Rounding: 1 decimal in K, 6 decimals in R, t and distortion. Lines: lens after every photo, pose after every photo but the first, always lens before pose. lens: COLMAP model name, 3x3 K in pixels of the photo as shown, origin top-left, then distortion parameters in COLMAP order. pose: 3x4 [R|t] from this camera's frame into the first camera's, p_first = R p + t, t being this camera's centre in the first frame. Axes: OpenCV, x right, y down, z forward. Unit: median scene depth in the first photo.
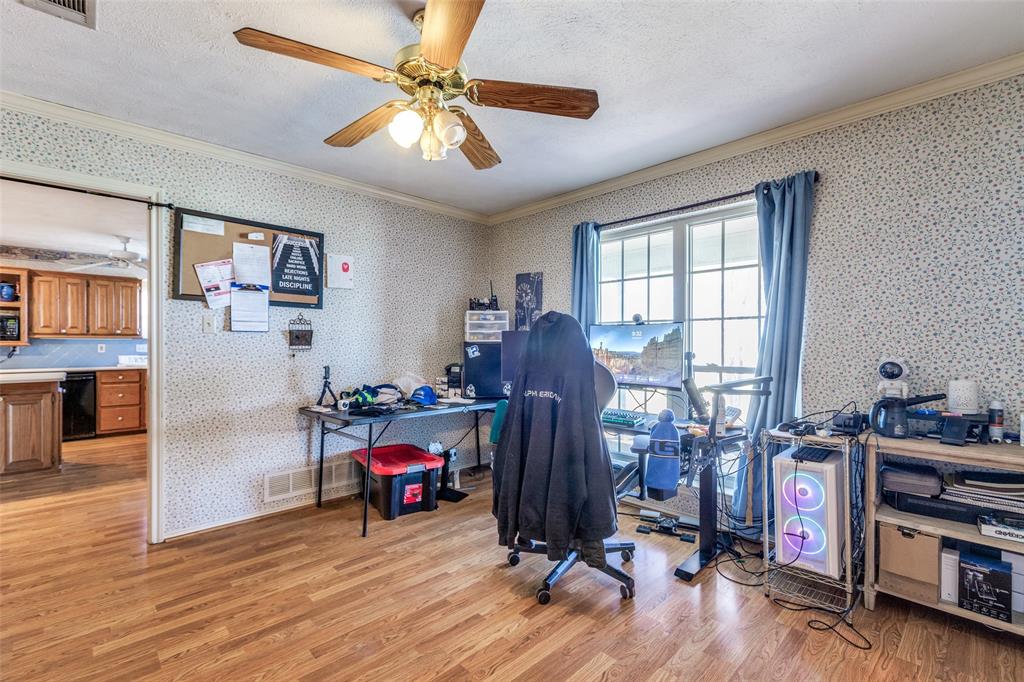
lens RADIAL K [[459.7, 0, 508.6], [0, 459.7, 343.5], [0, 0, 1]] dist [-0.001601, 0.000007]
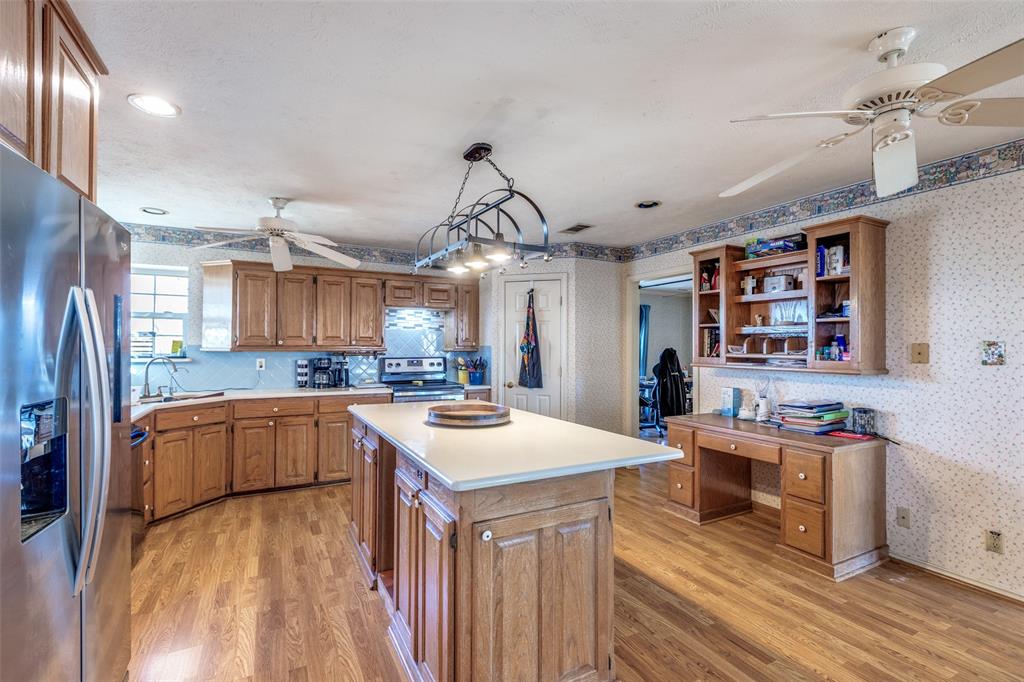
lens RADIAL K [[459.7, 0, 508.6], [0, 459.7, 343.5], [0, 0, 1]] dist [-0.001601, 0.000007]
pose [[0.270140, 0.011177, 0.962756, -1.322703], [-0.008161, 0.999923, -0.009319, -0.023386], [-0.962787, -0.005339, 0.270210, 0.489108]]
